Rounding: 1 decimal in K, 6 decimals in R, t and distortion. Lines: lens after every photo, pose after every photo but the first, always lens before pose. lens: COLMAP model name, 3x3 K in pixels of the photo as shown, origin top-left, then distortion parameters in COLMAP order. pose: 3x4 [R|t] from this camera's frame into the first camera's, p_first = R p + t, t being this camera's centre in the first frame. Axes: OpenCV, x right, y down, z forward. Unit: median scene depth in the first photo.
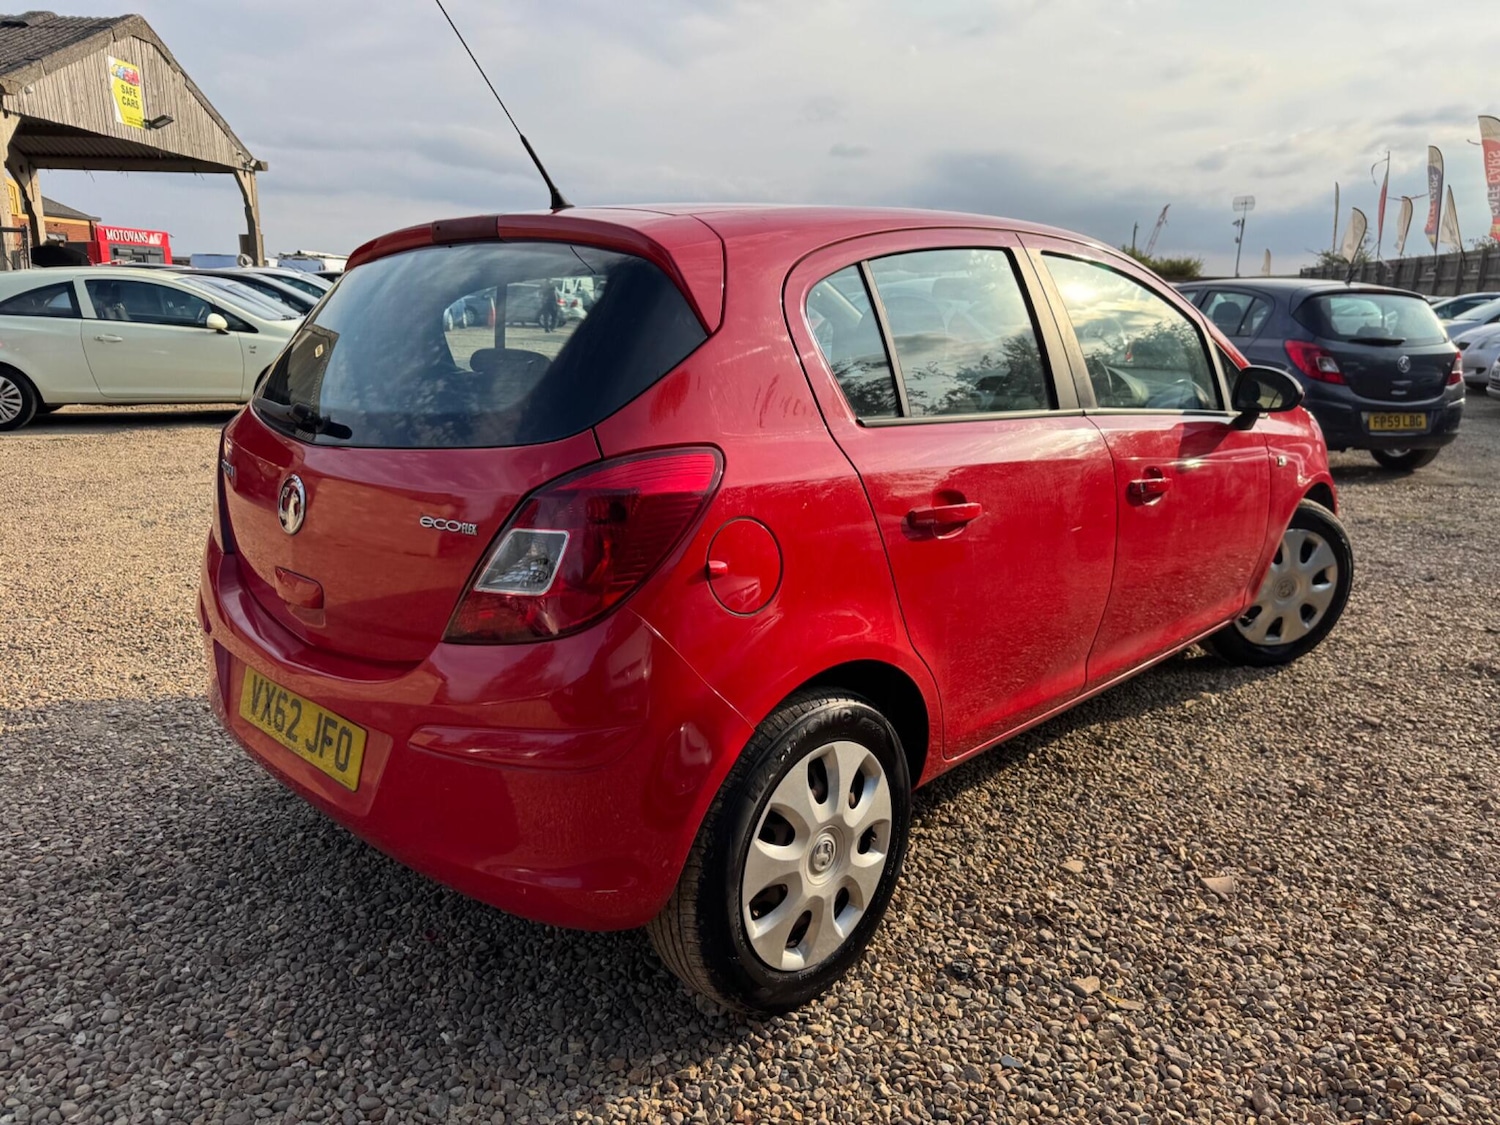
lens RADIAL K [[1050.4, 0, 748.7], [0, 1050.4, 562.6], [0, 0, 1]] dist [0.007599, -0.014583]
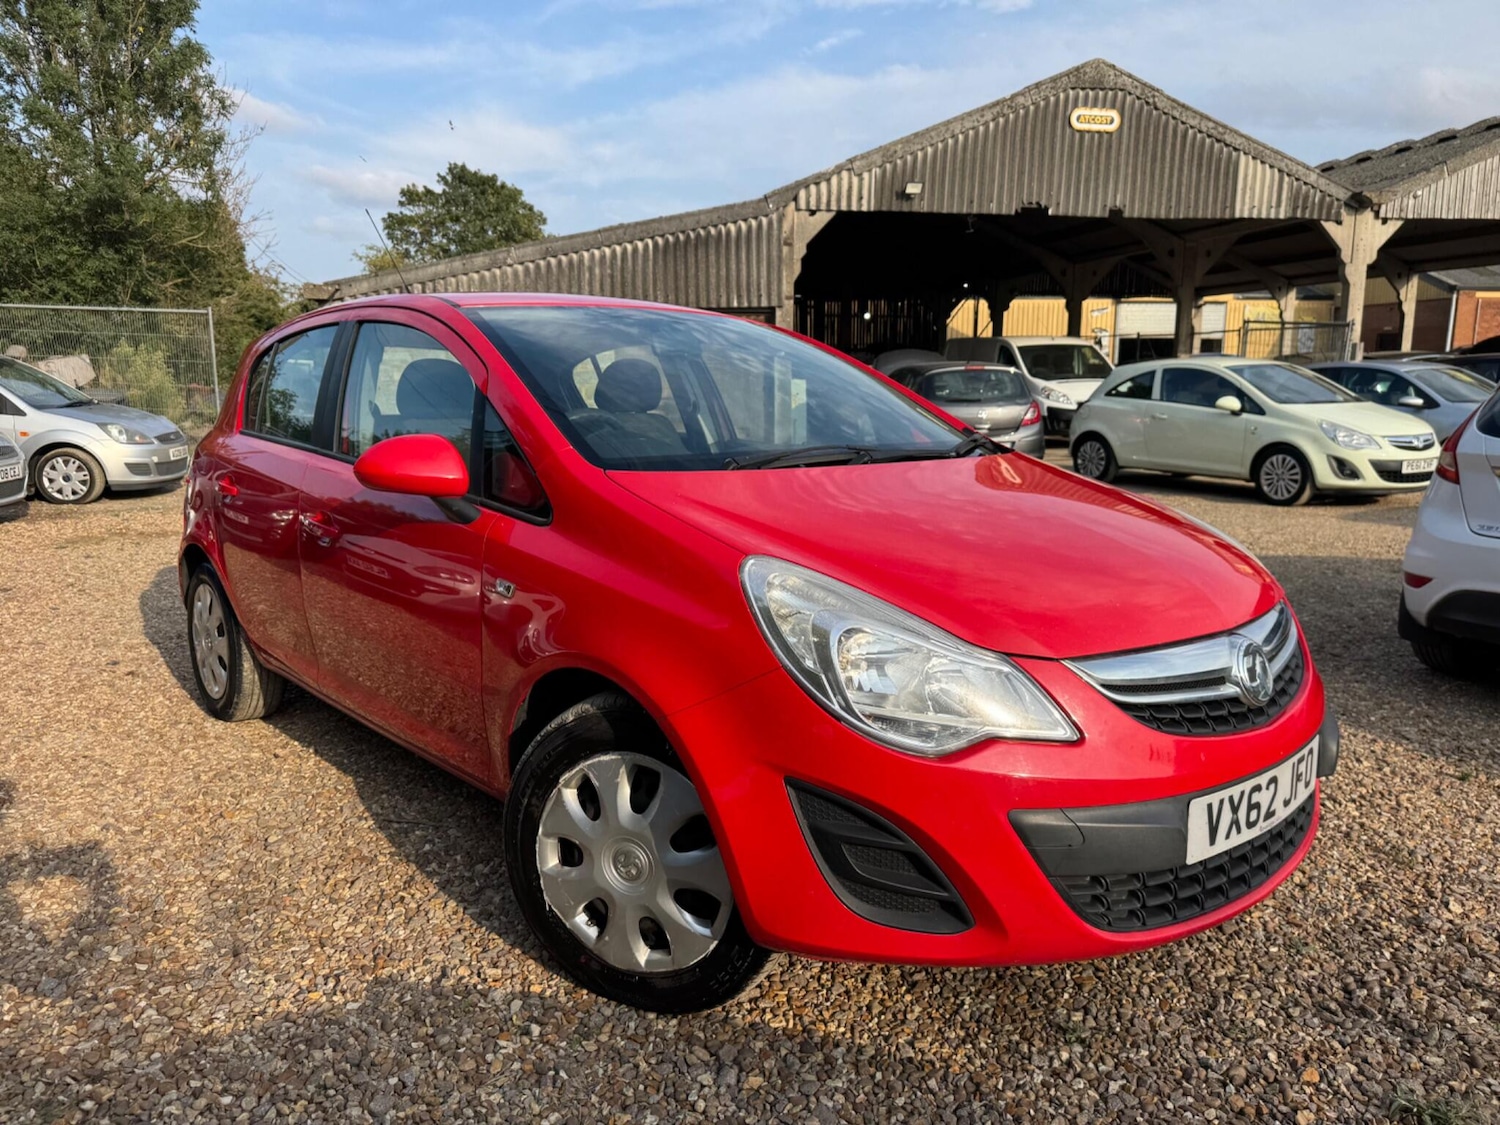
lens RADIAL K [[1096.1, 0, 727.8], [0, 1096.1, 572.2], [0, 0, 1]] dist [0.019165, -0.027796]
pose [[0.132958, 0.155492, -0.978849, 0.369217], [-0.237162, 0.963917, 0.120906, -0.046711], [0.962329, 0.216070, 0.165037, 0.216477]]
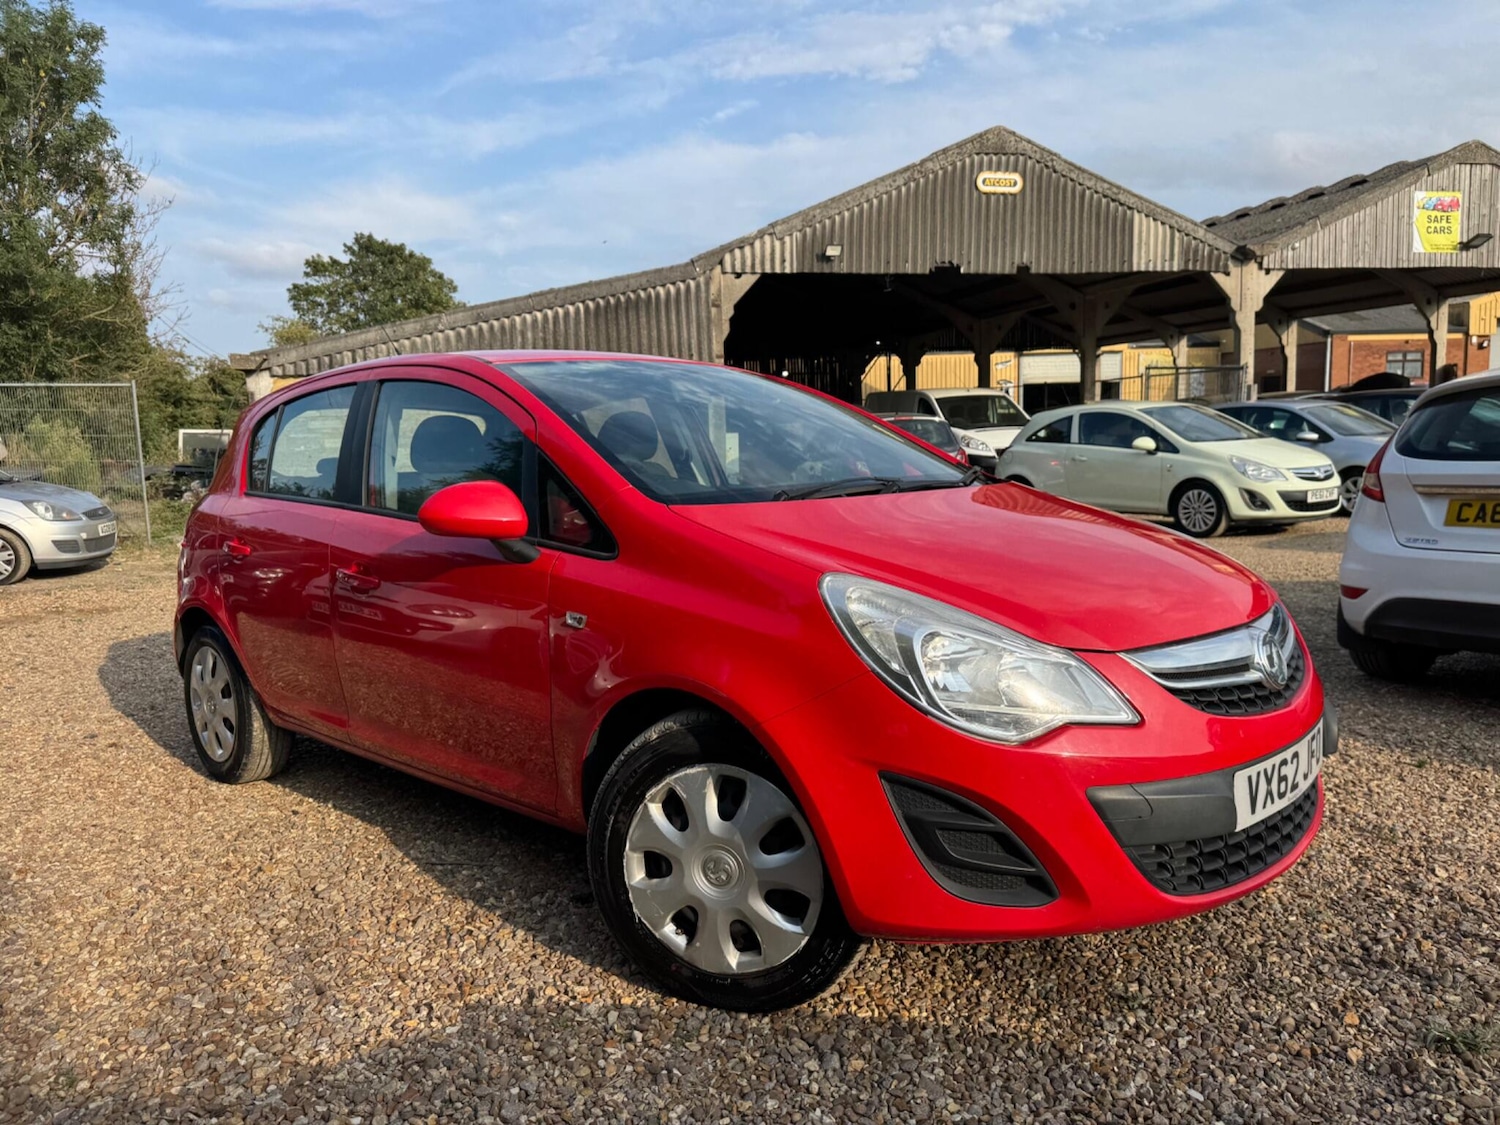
lens RADIAL K [[1096.1, 0, 739.7], [0, 1096.1, 569.2], [0, 0, 1]] dist [0.019165, -0.027796]
pose [[0.219080, 0.093448, -0.971222, 0.376886], [-0.201594, 0.978260, 0.048651, -0.039297], [0.954654, 0.185134, 0.233156, 0.197539]]
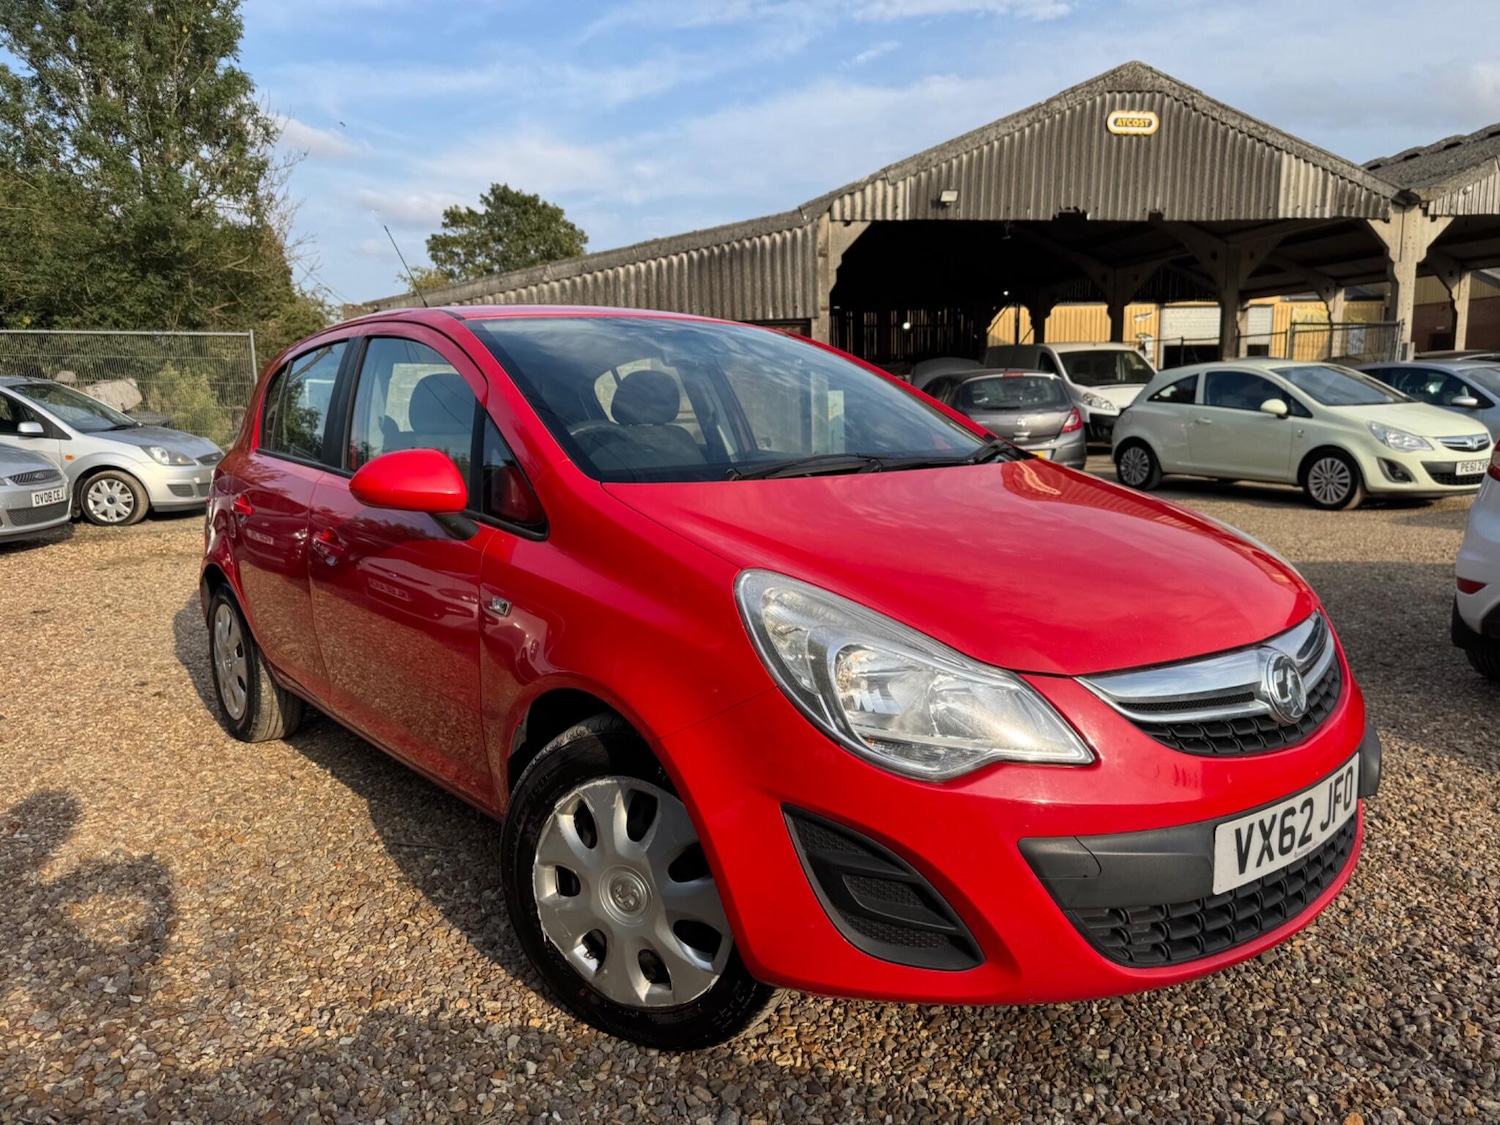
lens RADIAL K [[1096.1, 0, 734.4], [0, 1096.1, 569.7], [0, 0, 1]] dist [0.019165, -0.027796]
pose [[0.101070, 0.140360, -0.984928, 0.364511], [-0.221168, 0.968395, 0.115309, -0.047518], [0.969984, 0.206180, 0.128919, 0.222313]]
